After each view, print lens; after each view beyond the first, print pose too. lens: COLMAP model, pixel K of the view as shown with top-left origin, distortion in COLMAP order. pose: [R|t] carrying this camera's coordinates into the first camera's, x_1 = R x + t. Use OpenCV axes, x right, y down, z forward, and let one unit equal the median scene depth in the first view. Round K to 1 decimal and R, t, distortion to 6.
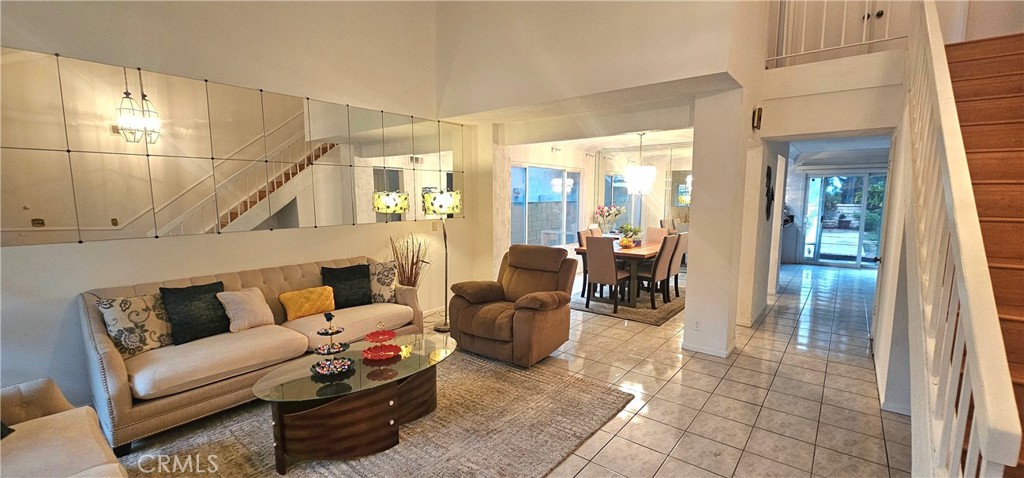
lens RADIAL K [[419.4, 0, 511.7], [0, 419.4, 244.2], [0, 0, 1]] dist [0.001645, 0.000146]
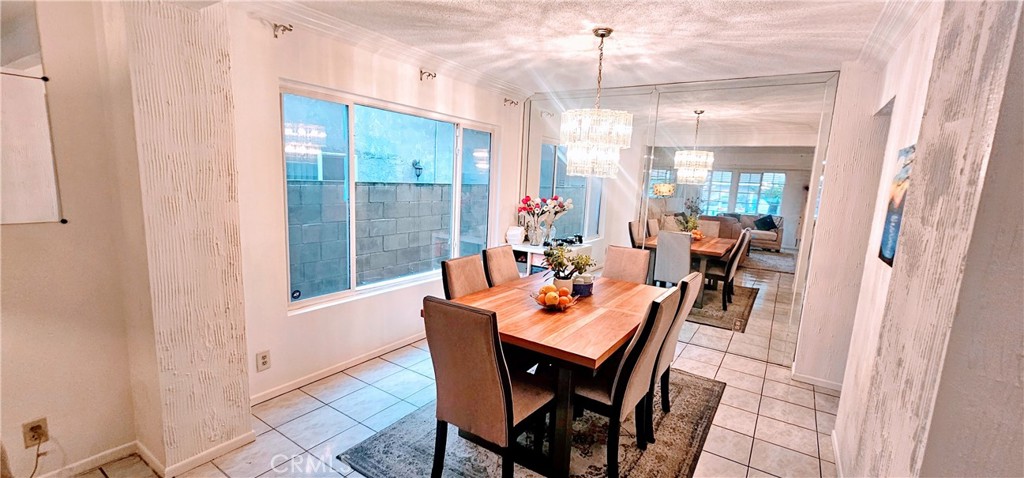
lens RADIAL K [[422.7, 0, 526.7], [0, 422.7, 239.5], [0, 0, 1]] dist [0.000696, 0.000047]
pose [[0.991938, 0.032719, 0.122426, 0.281514], [-0.036642, 0.998880, 0.029933, -0.099066], [-0.121310, -0.034177, 0.992026, 0.871066]]
